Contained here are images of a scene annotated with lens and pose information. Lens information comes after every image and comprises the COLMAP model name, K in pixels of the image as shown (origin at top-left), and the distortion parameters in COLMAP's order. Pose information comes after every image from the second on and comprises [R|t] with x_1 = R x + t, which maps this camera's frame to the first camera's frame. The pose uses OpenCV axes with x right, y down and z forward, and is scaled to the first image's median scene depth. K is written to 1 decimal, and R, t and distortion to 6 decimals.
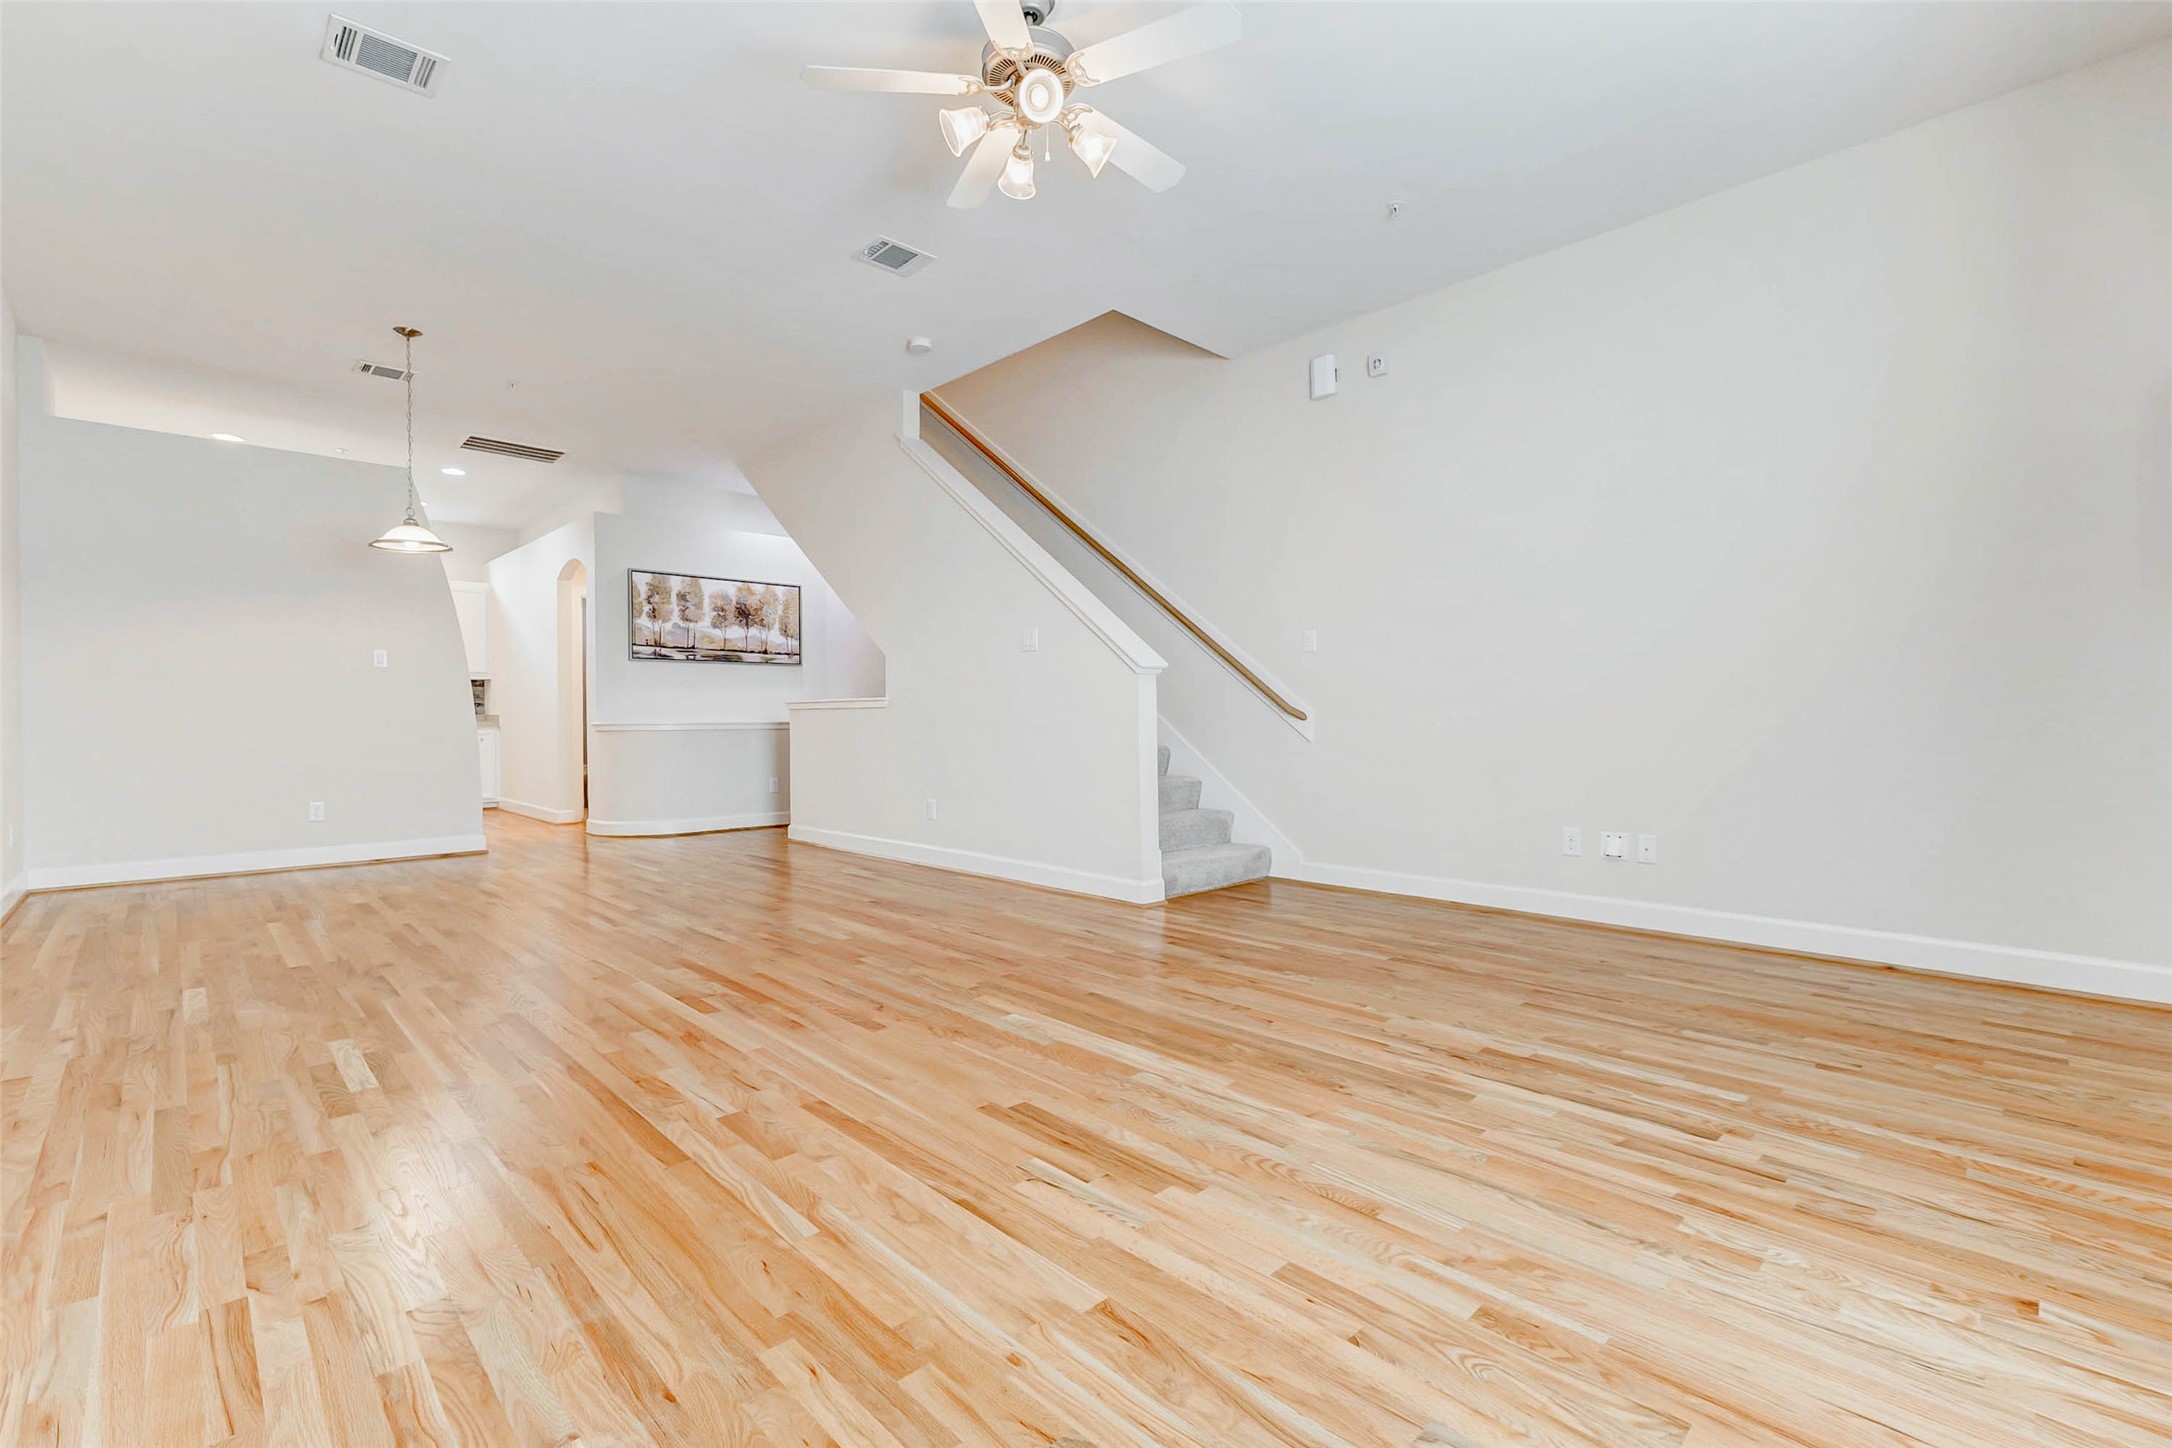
lens RADIAL K [[953.7, 0, 1114.5], [0, 953.7, 729.7], [0, 0, 1]] dist [0.013391, -0.003319]
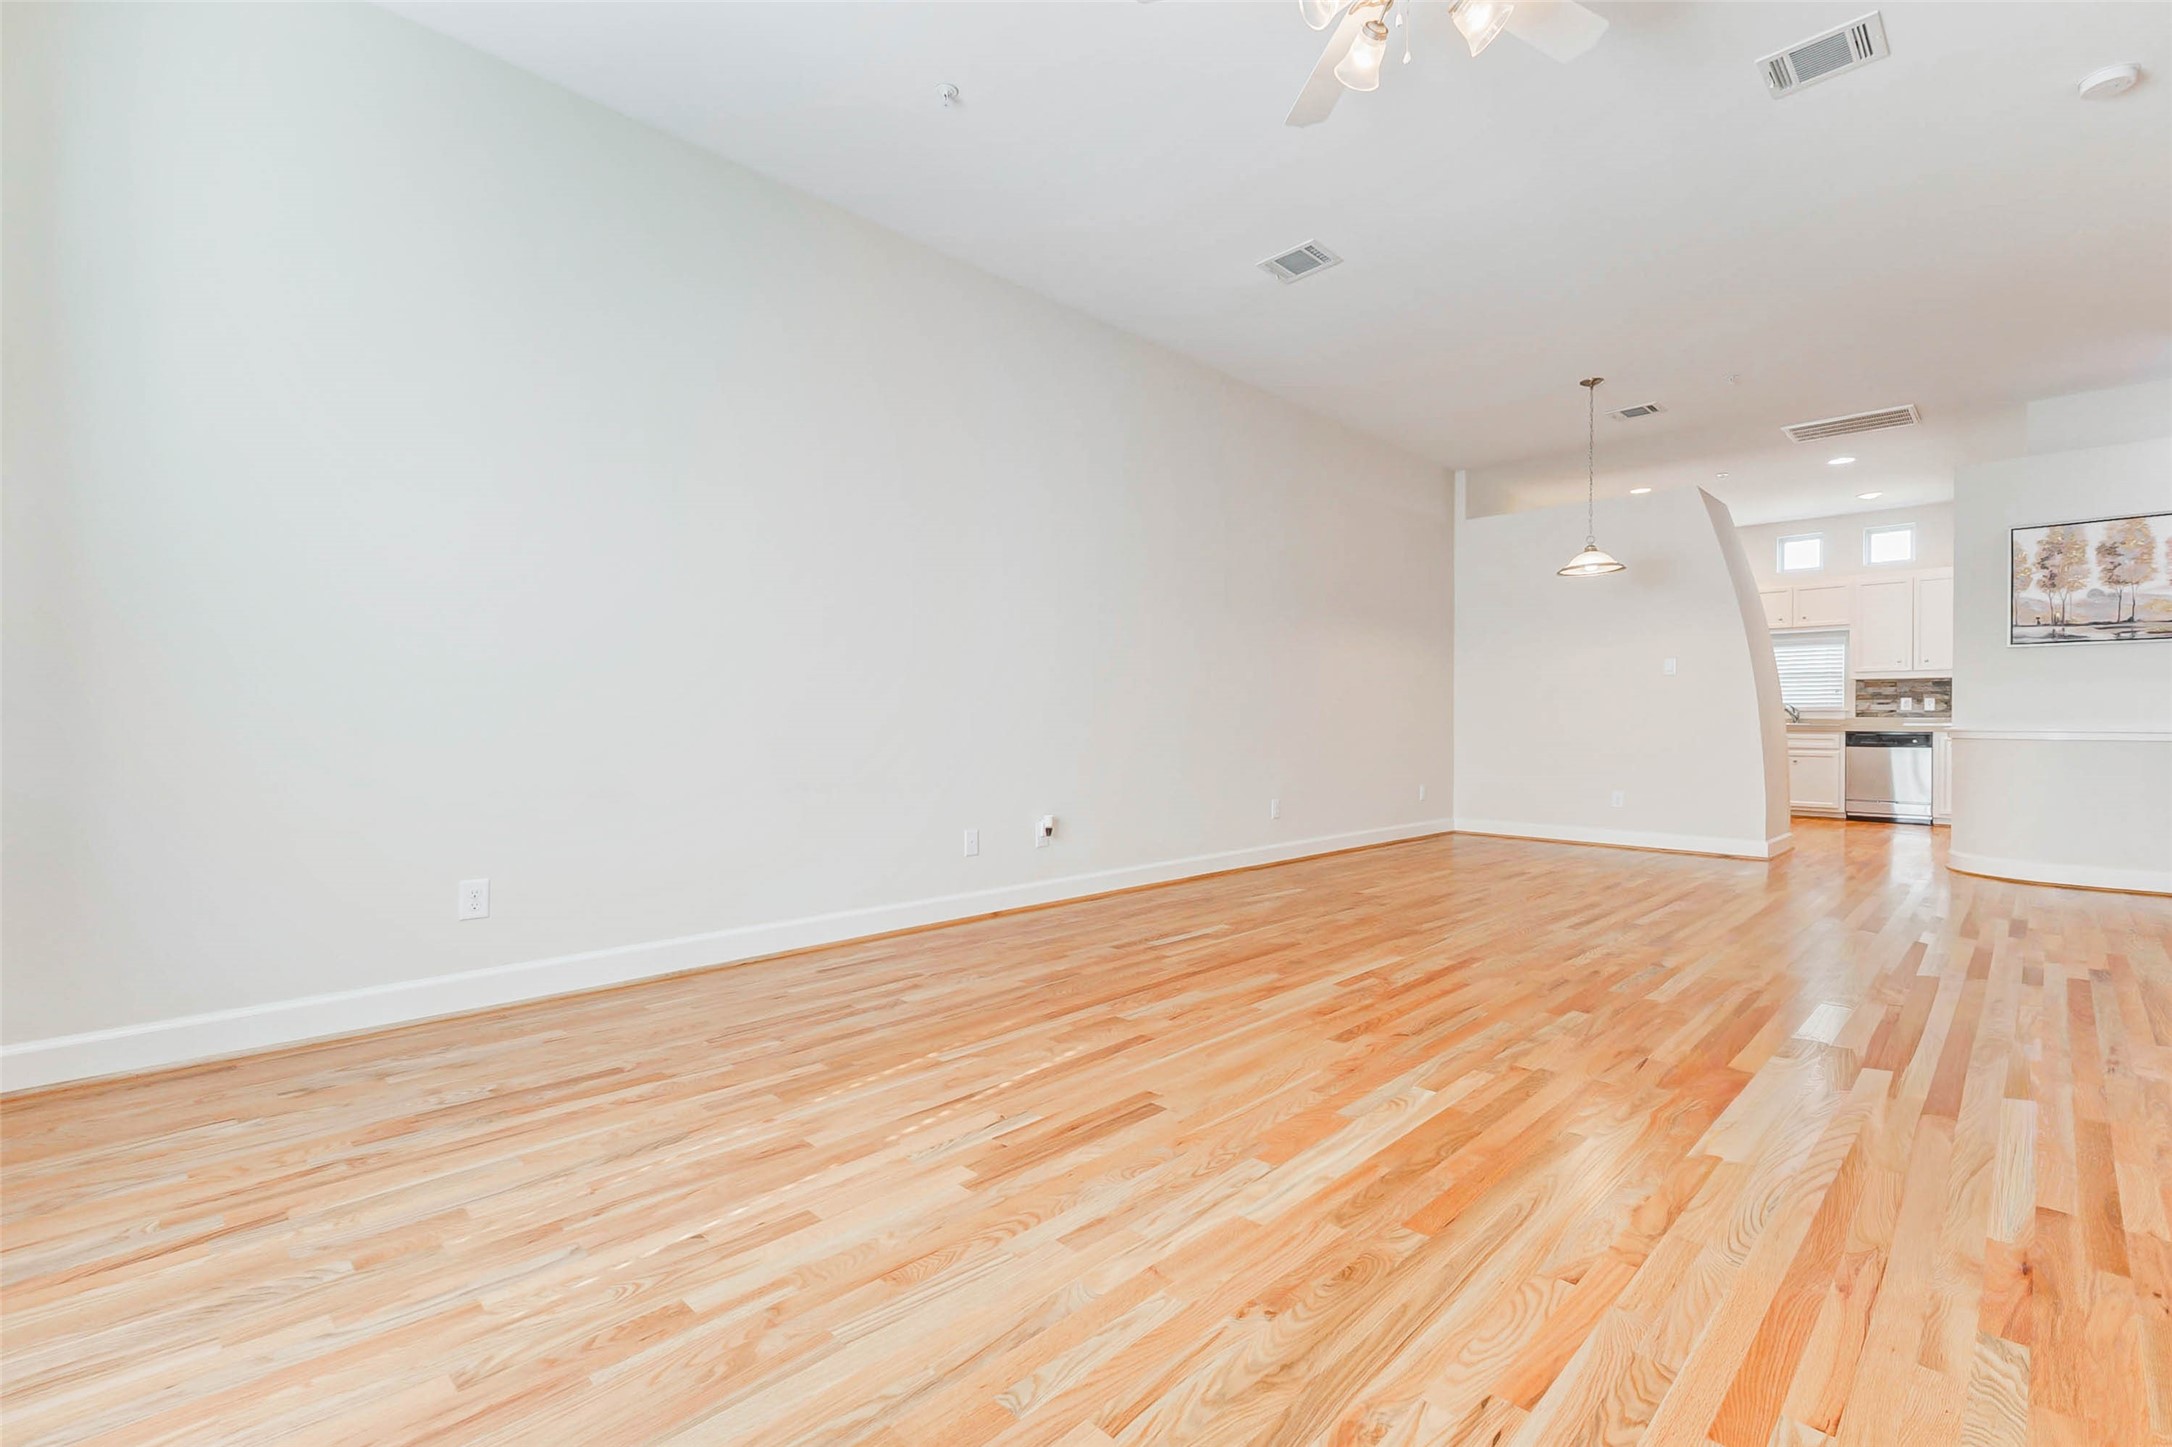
lens RADIAL K [[953.7, 0, 1084.5], [0, 953.7, 733.6], [0, 0, 1]] dist [0.013391, -0.003319]
pose [[0.006883, 0.016299, -0.999843, 0.371990], [-0.017059, 0.999724, 0.016180, -0.005862], [0.999831, 0.016945, 0.007159, 0.376572]]
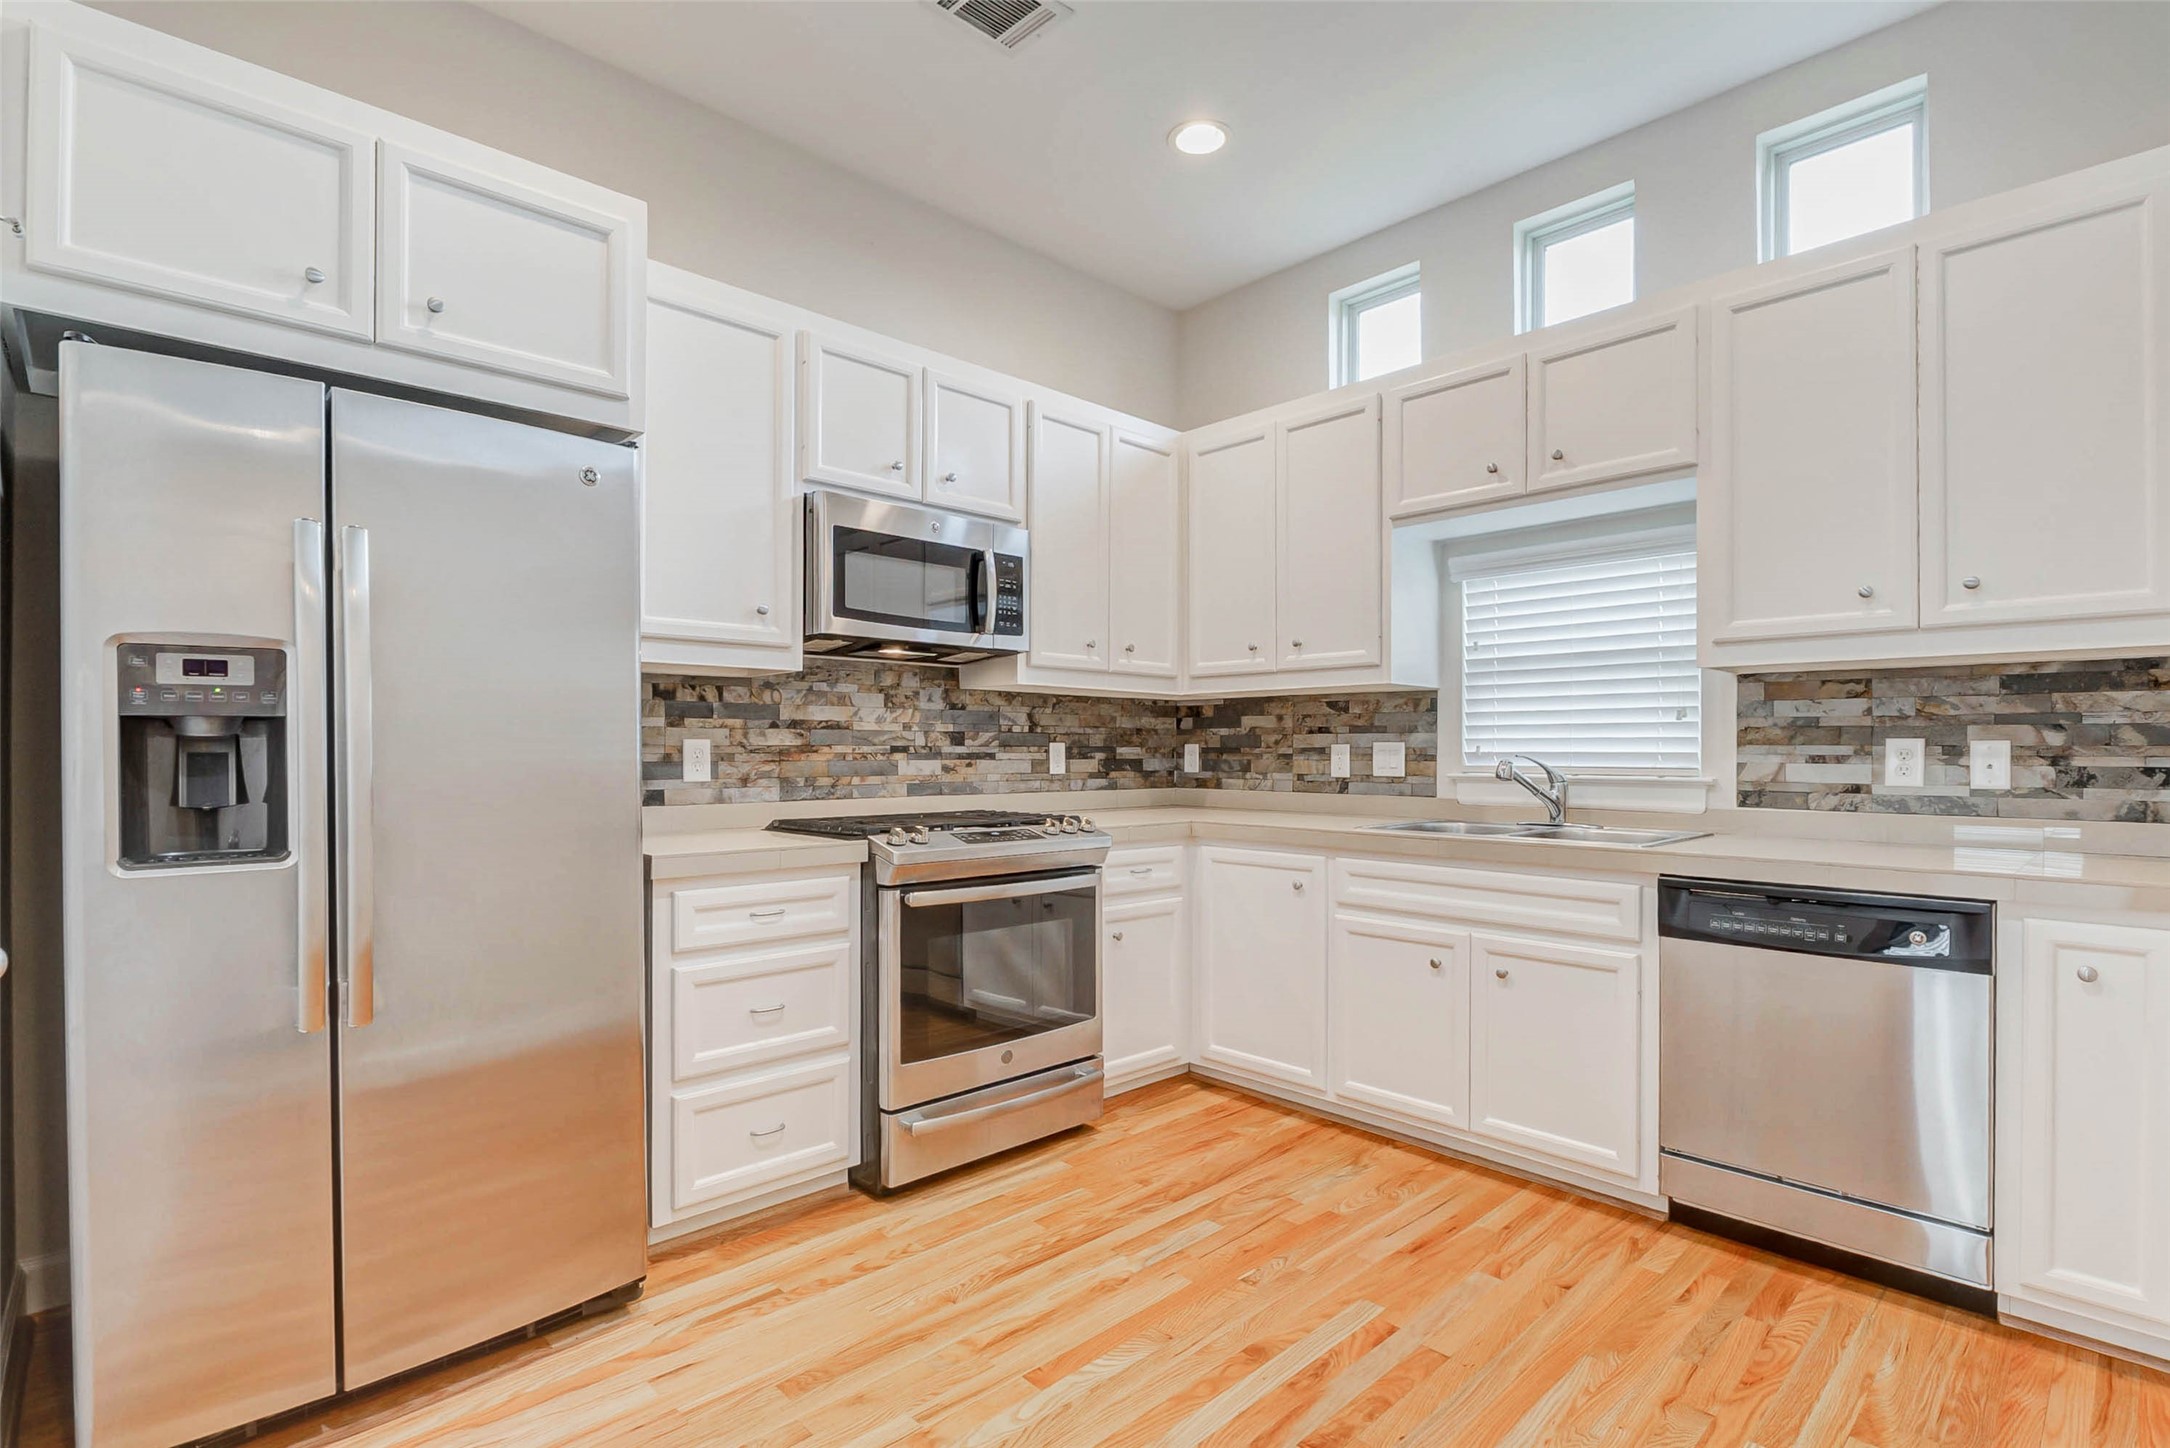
lens RADIAL K [[1039.3, 0, 1096.3], [0, 1039.3, 745.7], [0, 0, 1]] dist [-0.008898, 0.000620]
pose [[-0.016507, 0.000219, -0.999864, -0.829365], [-0.016946, 0.999856, 0.000498, -0.057021], [0.999720, 0.016951, -0.016501, 1.470577]]
